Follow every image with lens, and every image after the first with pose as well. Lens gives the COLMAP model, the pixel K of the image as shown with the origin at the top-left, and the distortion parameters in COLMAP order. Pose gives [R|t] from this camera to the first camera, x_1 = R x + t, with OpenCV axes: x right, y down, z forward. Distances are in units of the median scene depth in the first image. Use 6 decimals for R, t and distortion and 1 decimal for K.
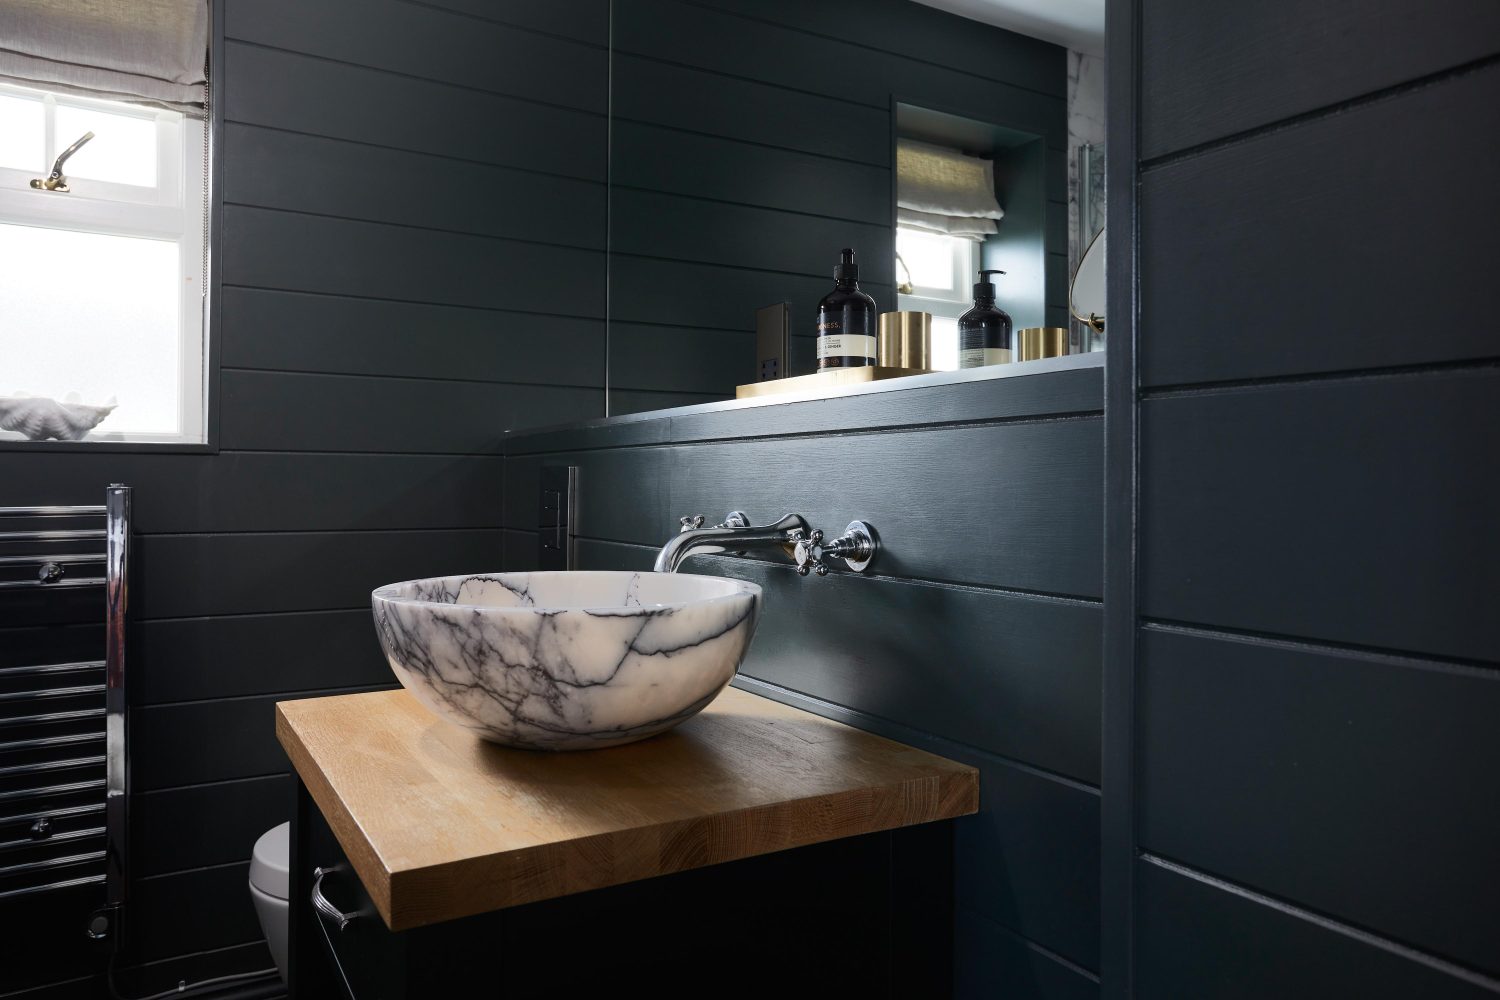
lens RADIAL K [[1041.3, 0, 747.1], [0, 1041.3, 492.0], [0, 0, 1]] dist [0.005488, 0.005550]
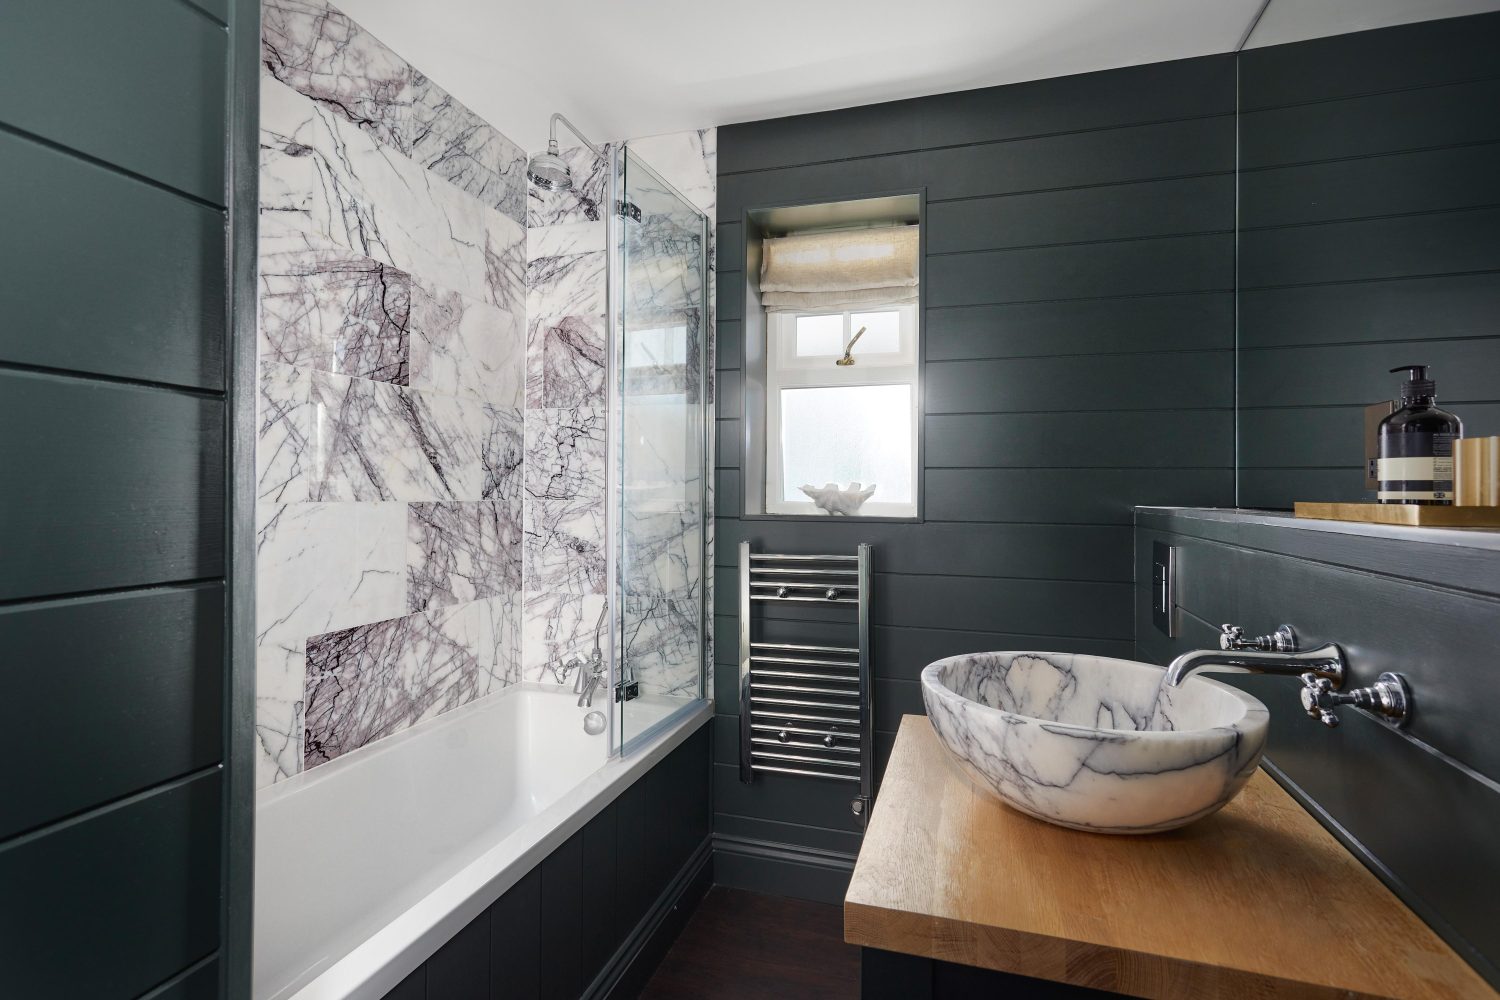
lens RADIAL K [[733.8, 0, 753.1], [0, 733.8, 498.6], [0, 0, 1]] dist [-0.003428, -0.000600]
pose [[0.680485, 0.008804, -0.732709, 0.205707], [-0.013813, 0.999904, -0.000814, -0.124923], [0.732632, 0.010675, 0.680542, 0.141750]]
